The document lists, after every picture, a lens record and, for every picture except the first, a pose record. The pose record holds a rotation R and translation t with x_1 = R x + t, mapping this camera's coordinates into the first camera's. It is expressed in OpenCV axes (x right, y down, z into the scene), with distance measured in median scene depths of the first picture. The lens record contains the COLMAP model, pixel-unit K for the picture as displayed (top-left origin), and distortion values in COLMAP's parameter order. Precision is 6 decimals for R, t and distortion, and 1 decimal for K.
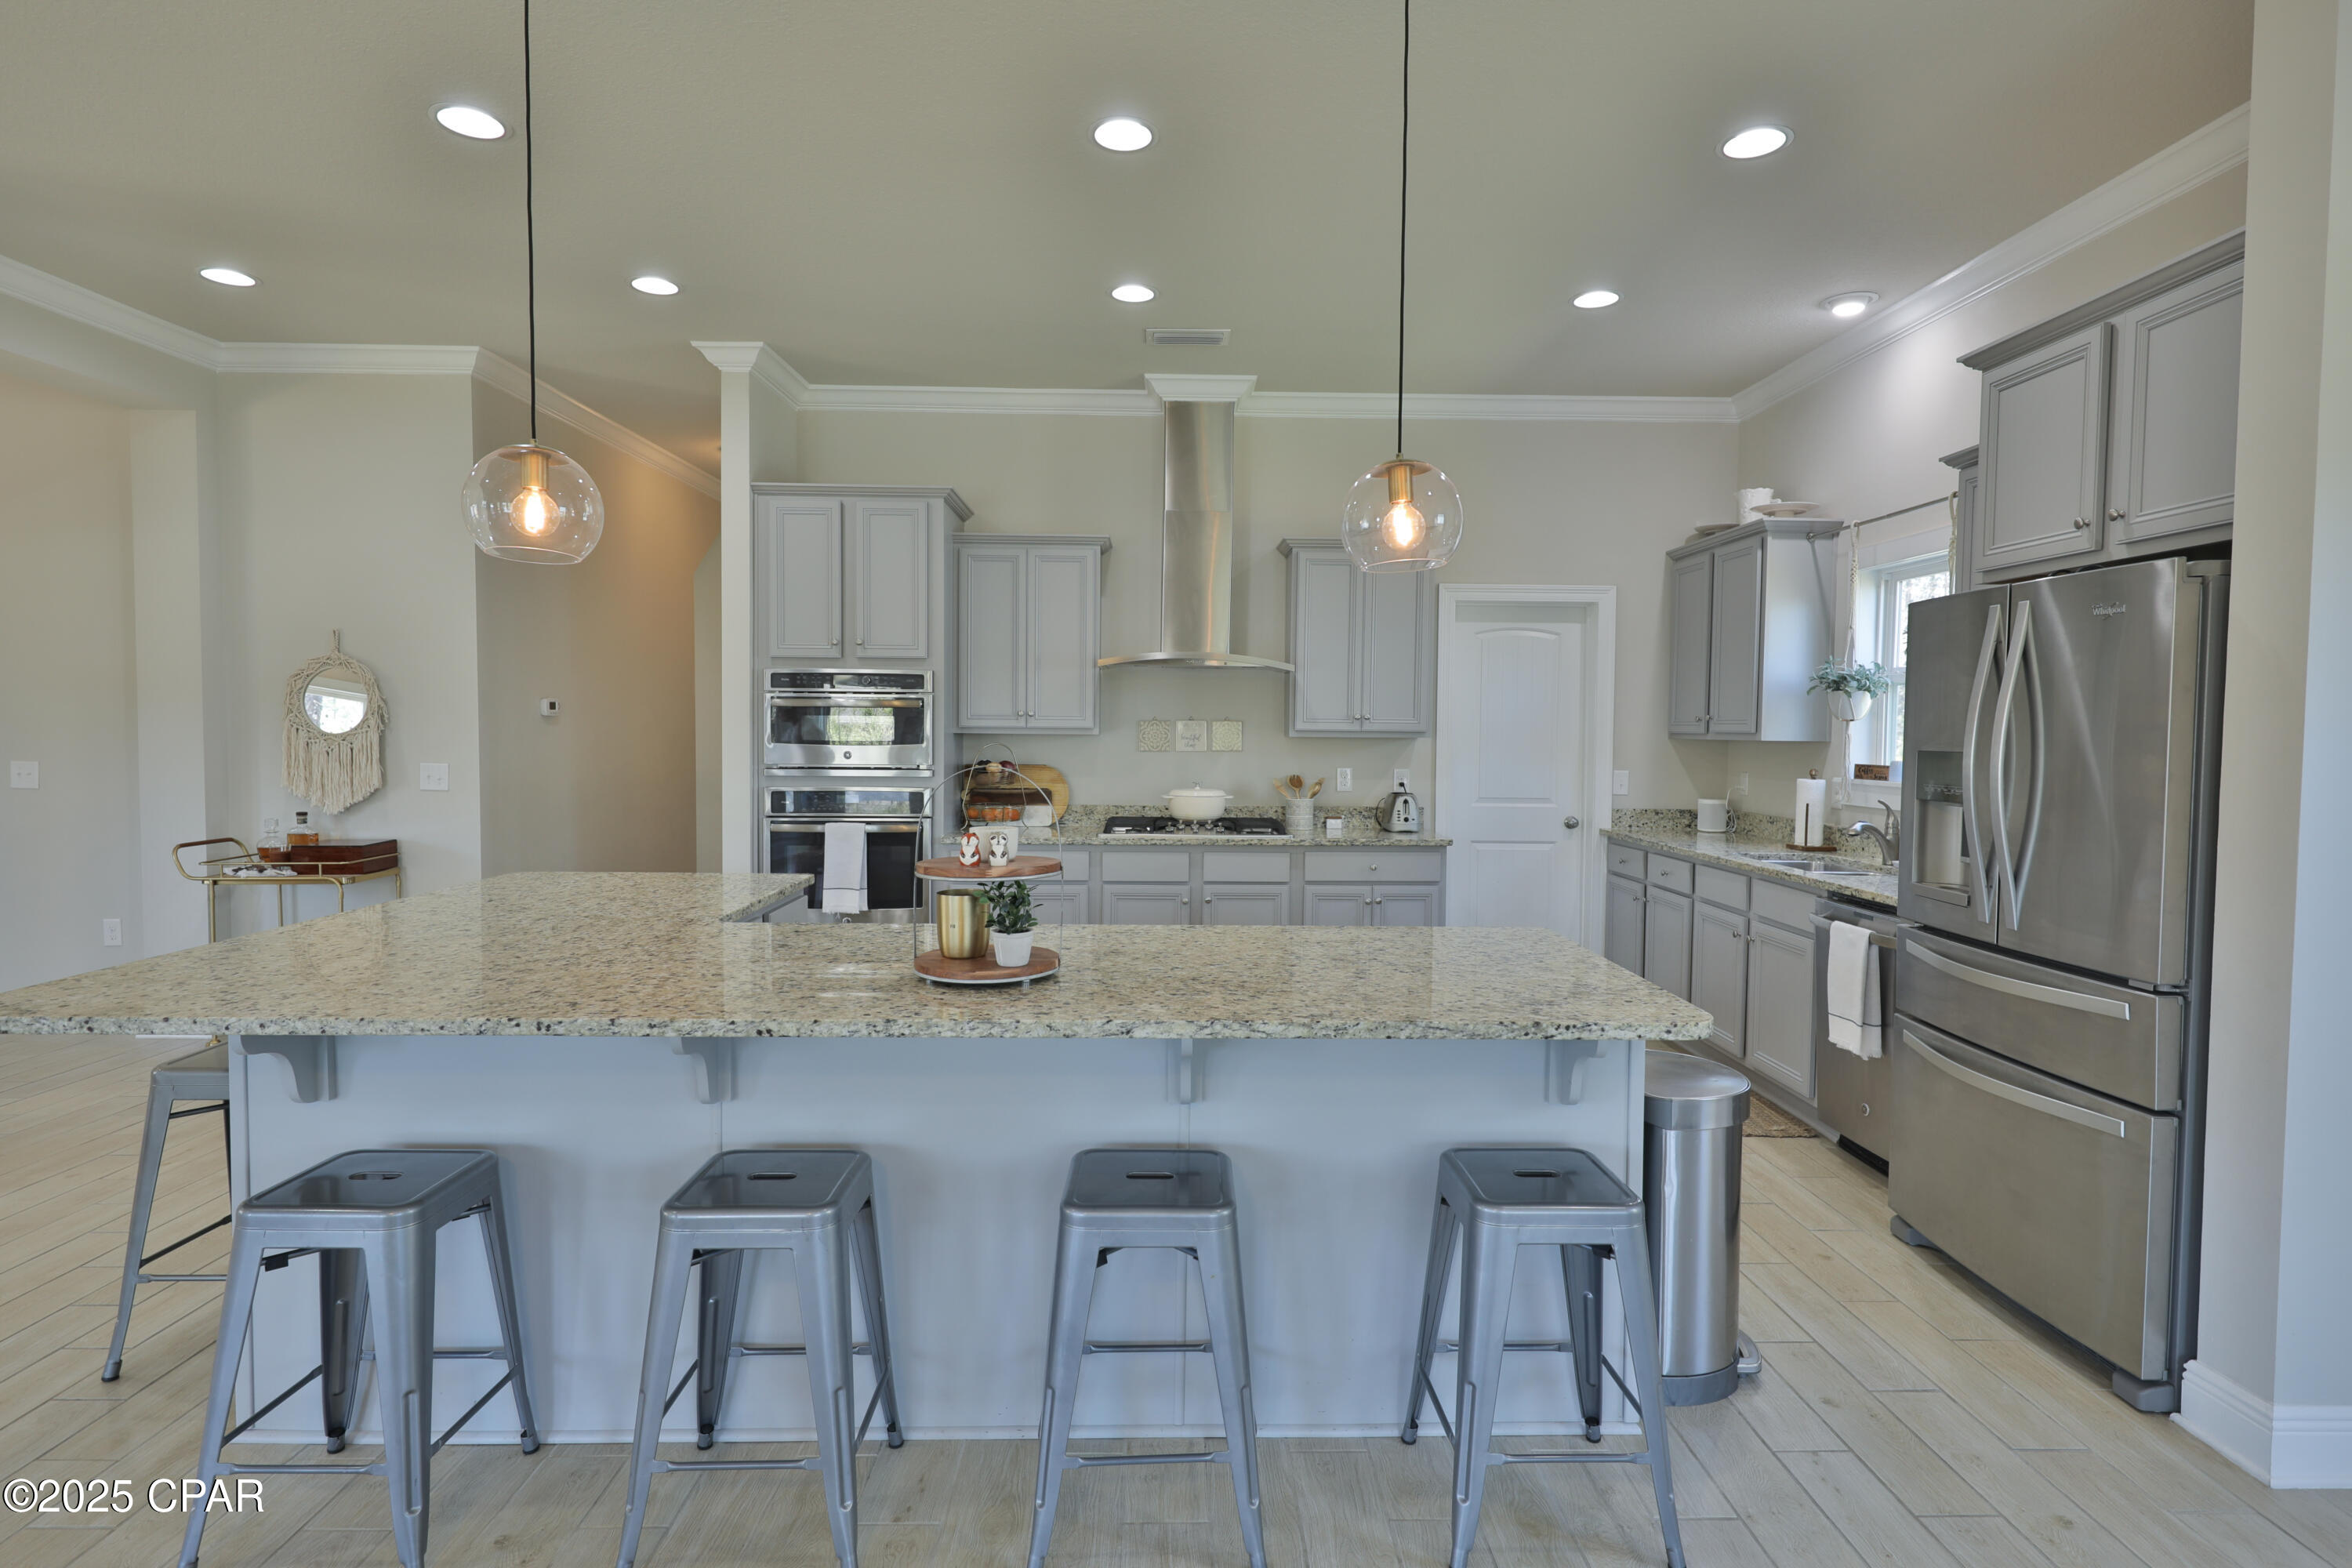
lens RADIAL K [[1196.3, 0, 1185.6], [0, 1196.3, 771.8], [0, 0, 1]] dist [0.000467, 0.000204]
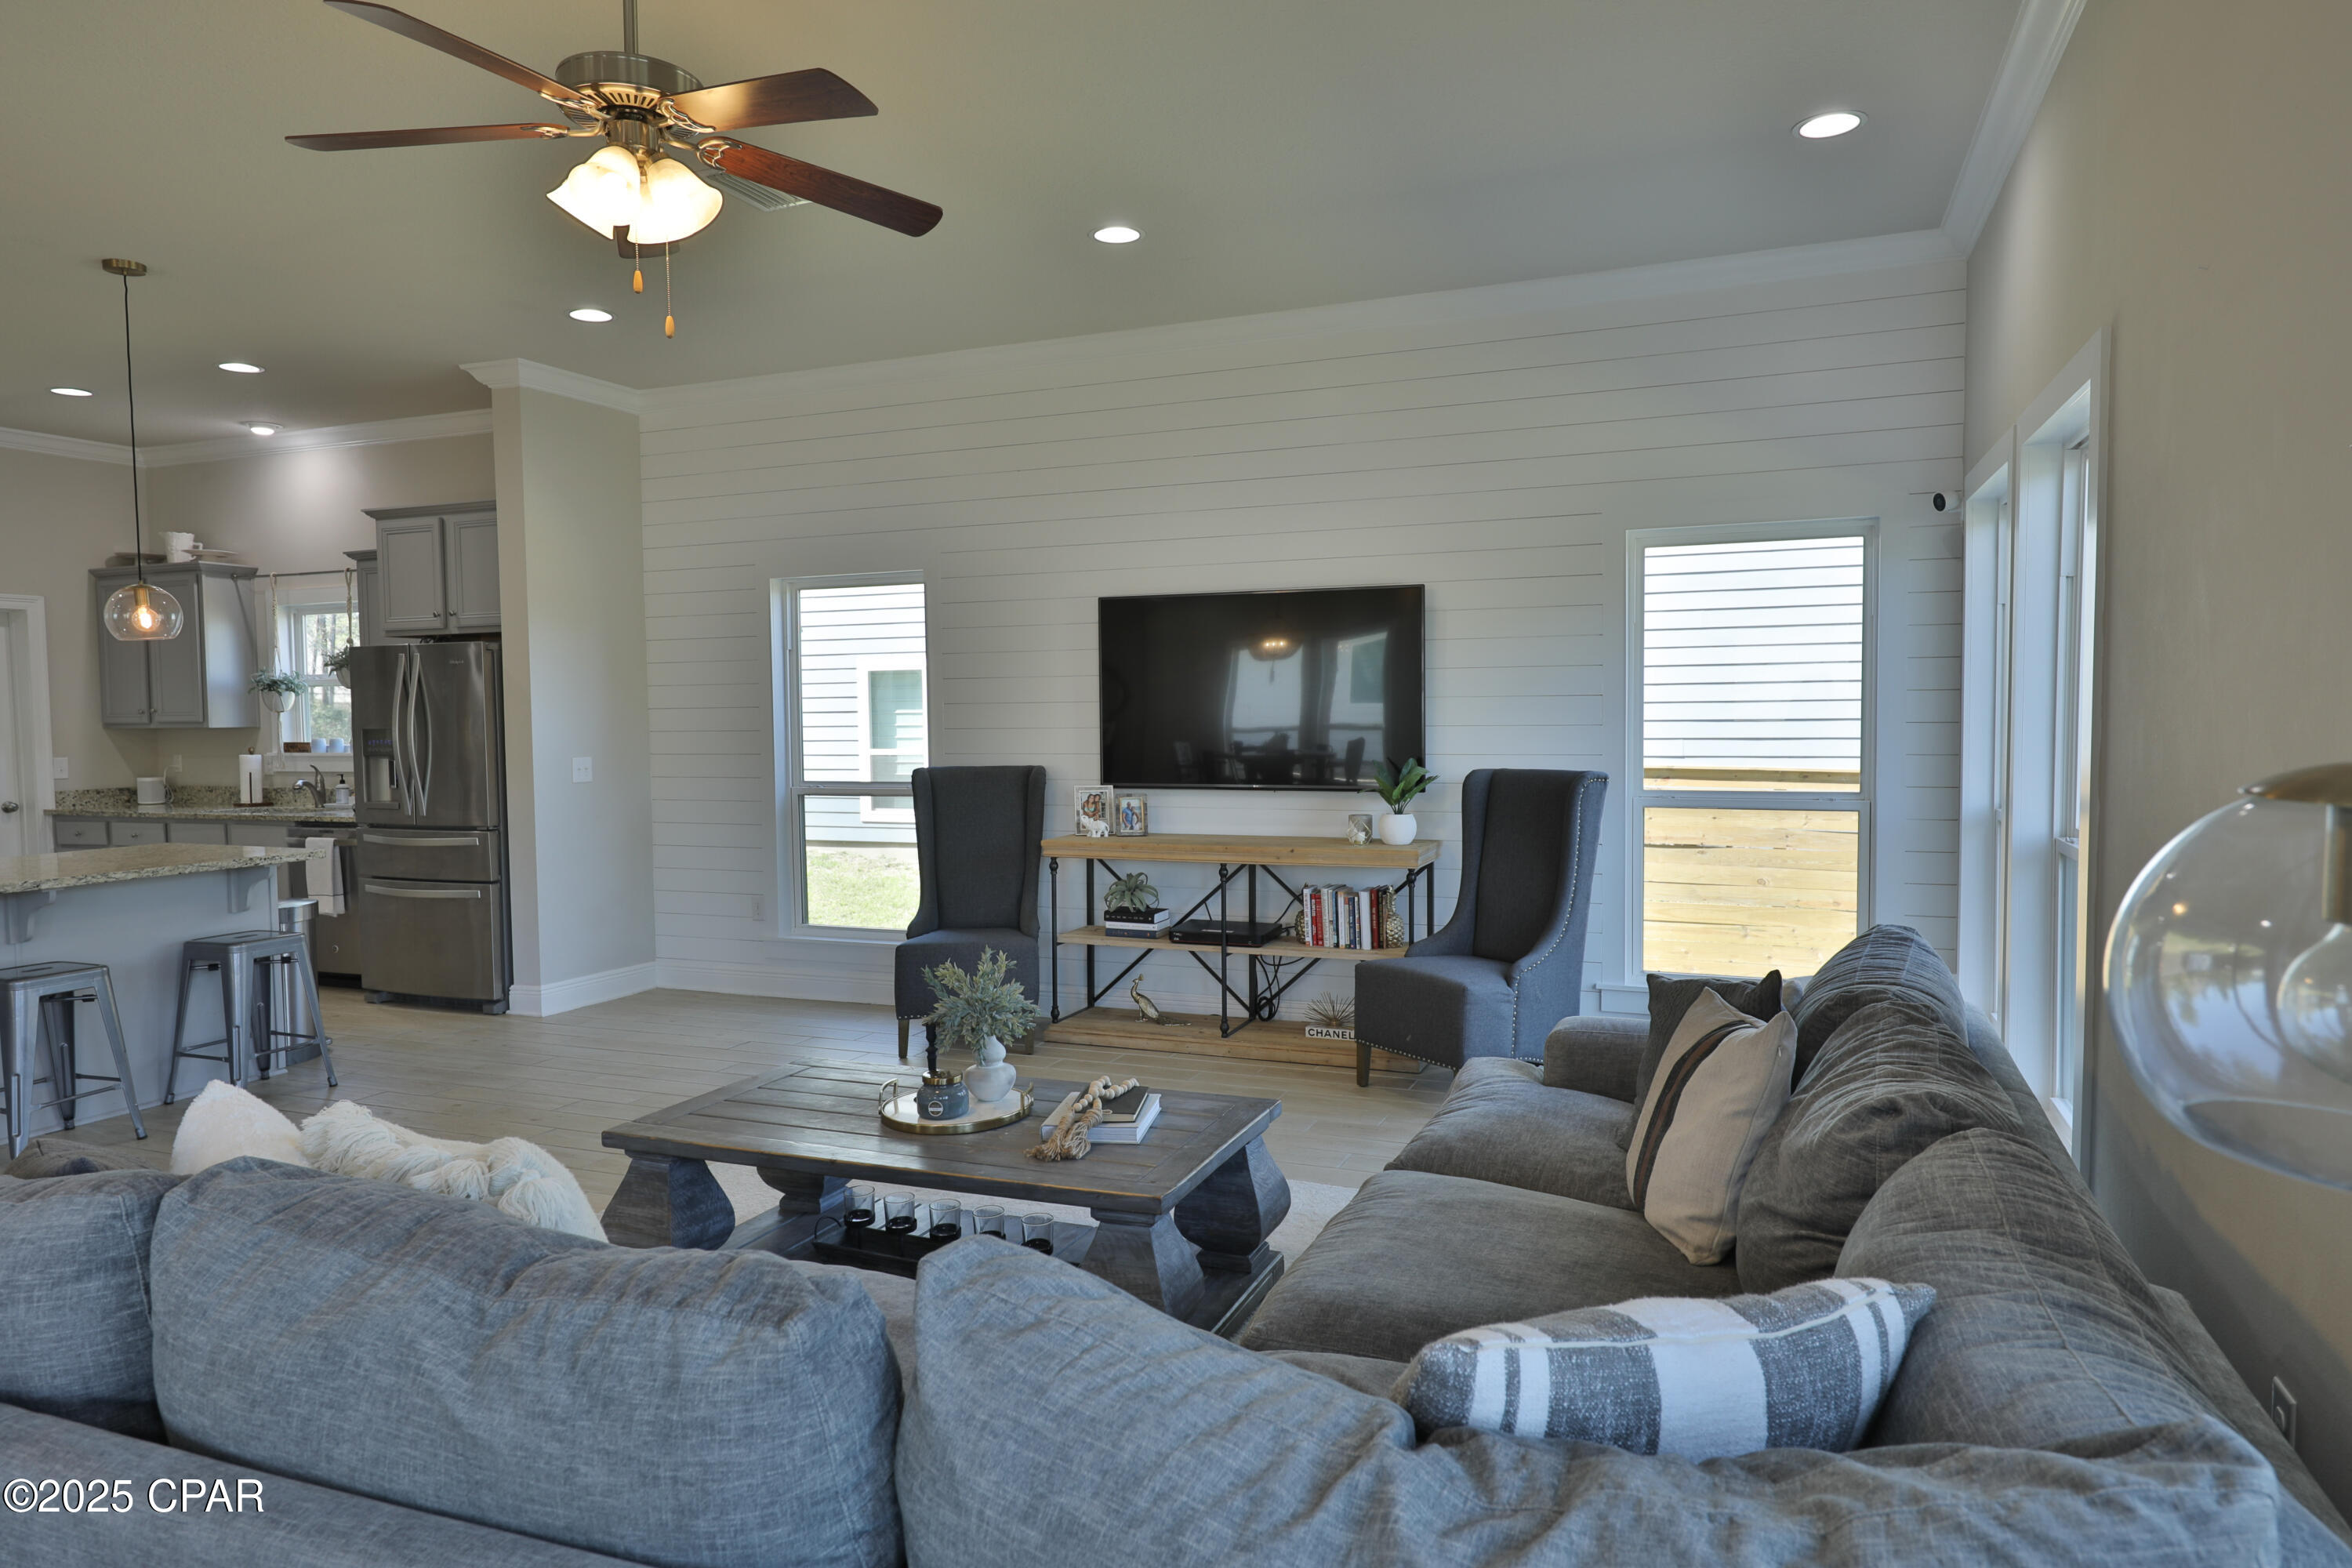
lens RADIAL K [[1424.0, 0, 1183.1], [0, 1424.0, 780.2], [0, 0, 1]] dist [0.006479, 0.001411]
pose [[0.390660, -0.061910, 0.918451, -0.562654], [0.051613, 0.997639, 0.045295, 0.016277], [-0.919087, 0.029709, 0.392934, -0.624250]]
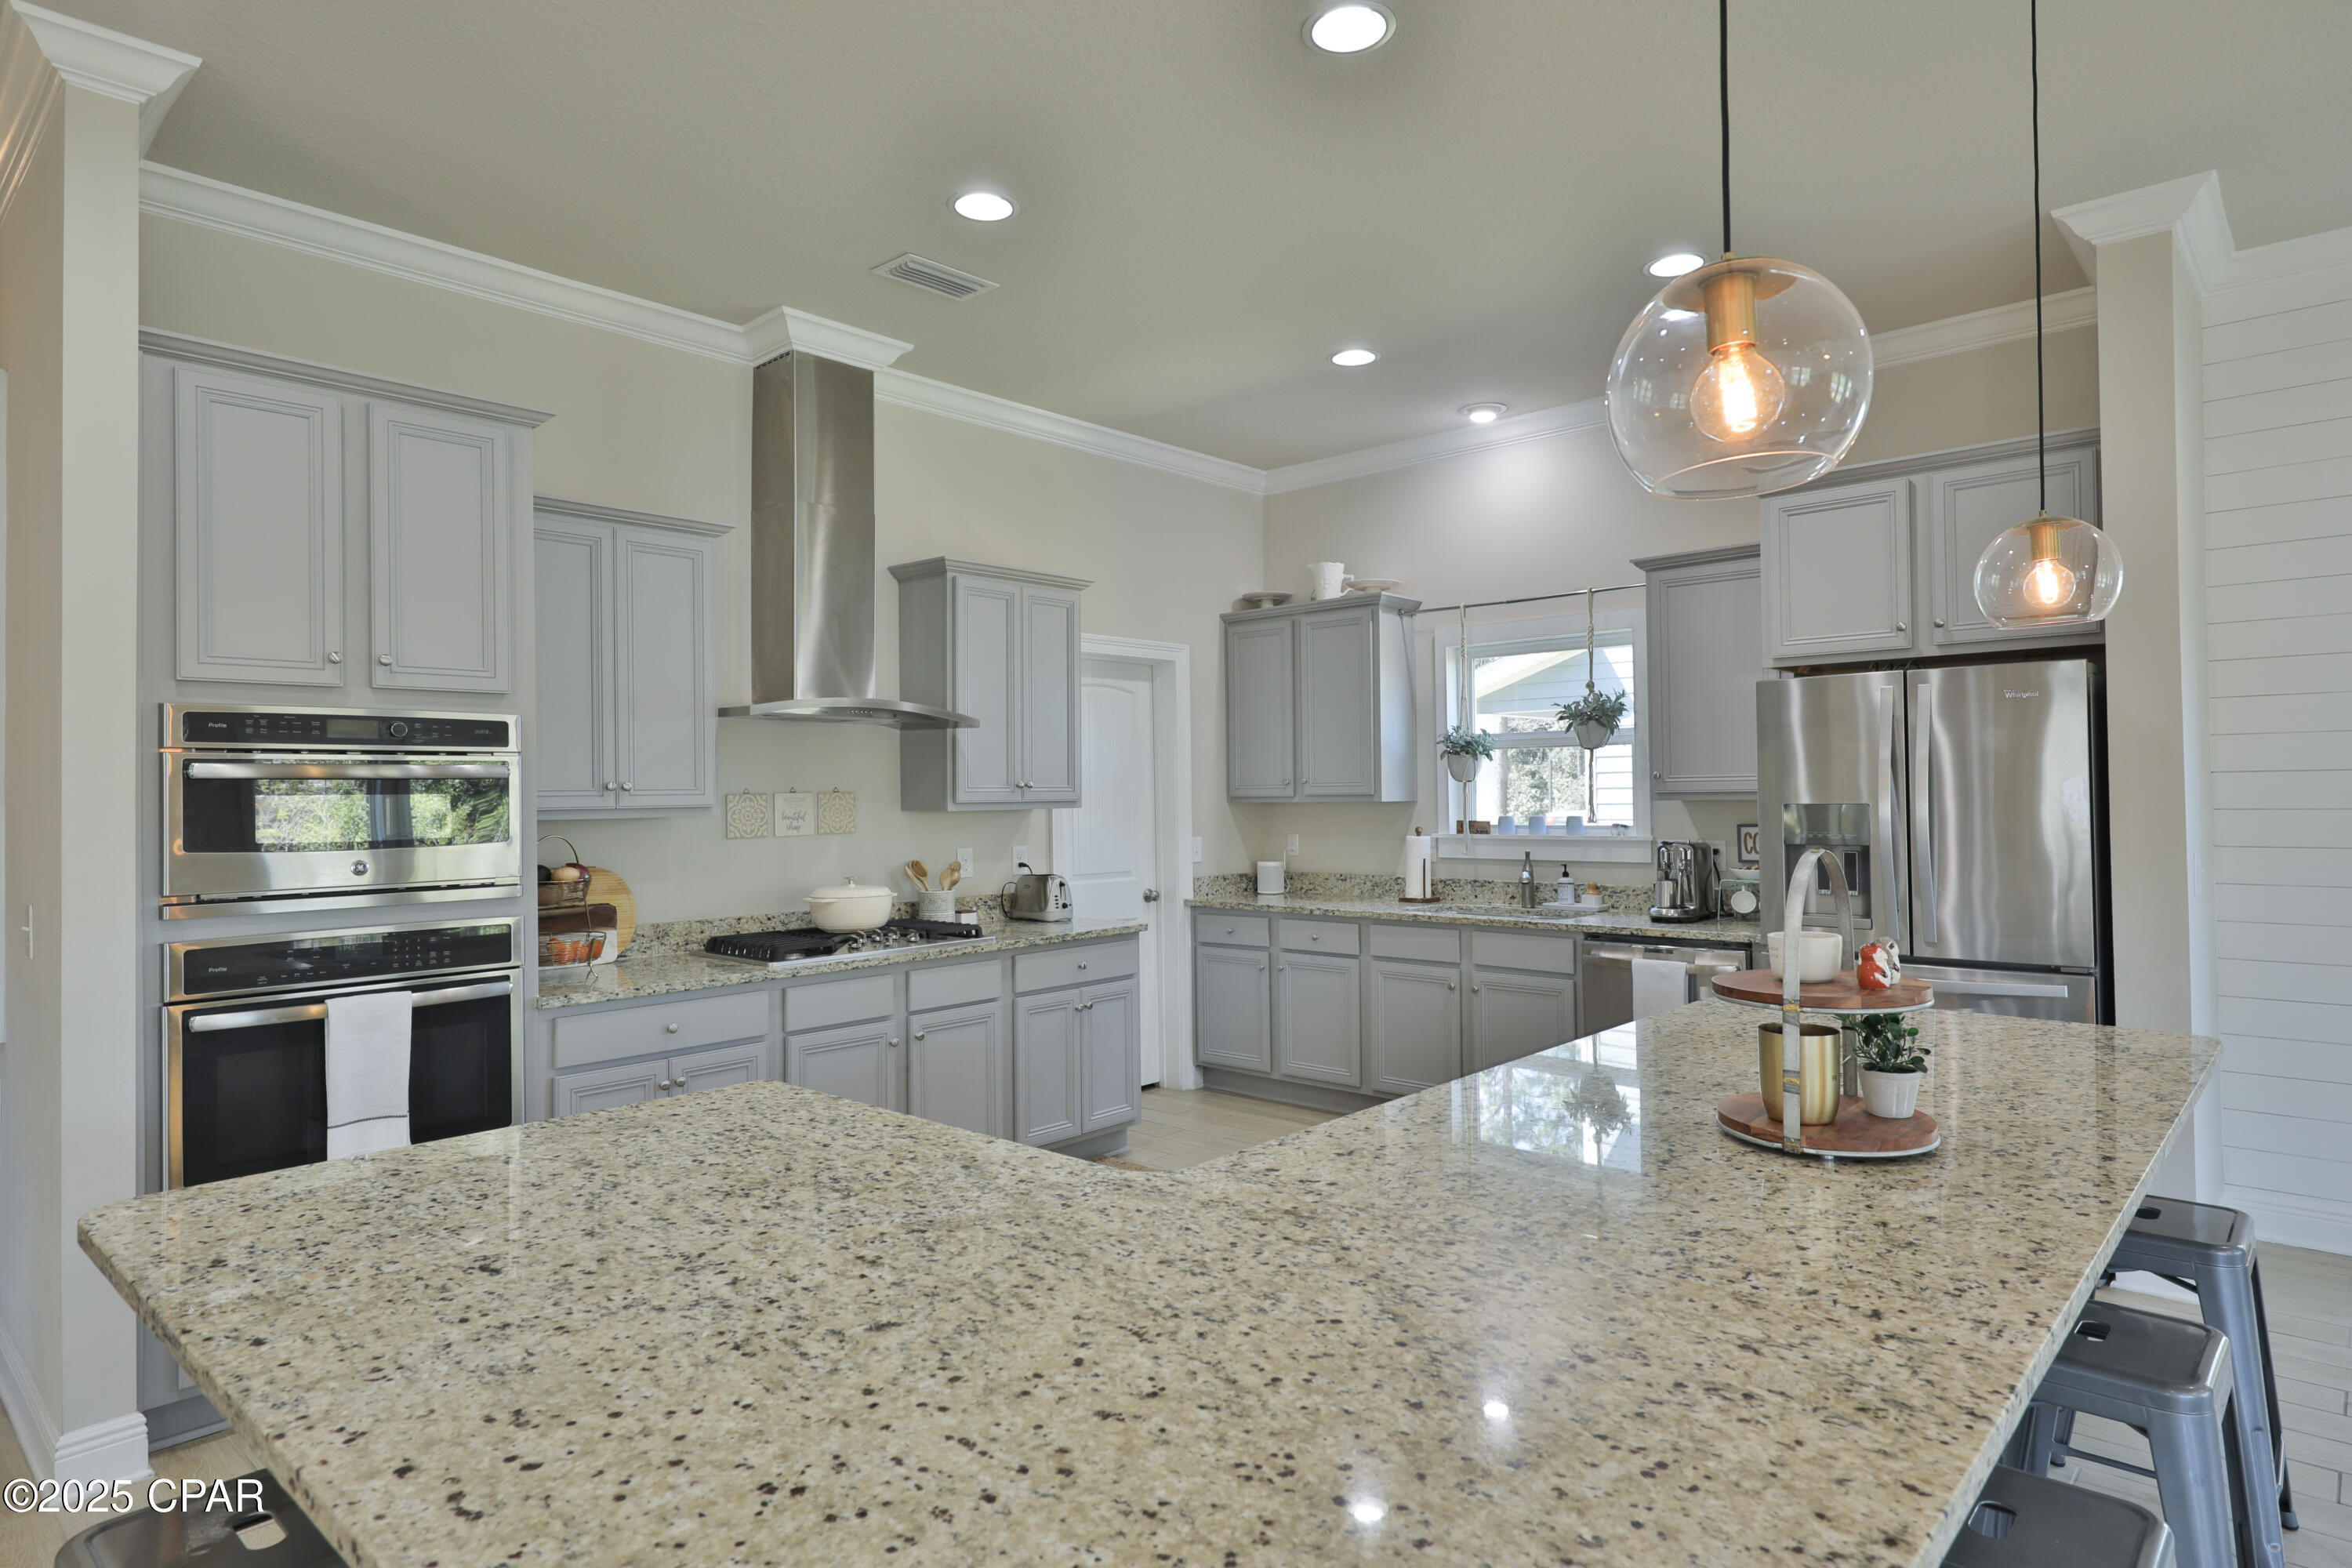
lens RADIAL K [[1298.6, 0, 1180.0], [0, 1298.6, 776.7], [0, 0, 1]] dist [0.000619, -0.000928]
pose [[0.690837, -0.009446, 0.722949, -0.467388], [0.046321, 0.998439, -0.031217, -0.020572], [-0.721525, 0.055053, 0.690196, 0.339538]]
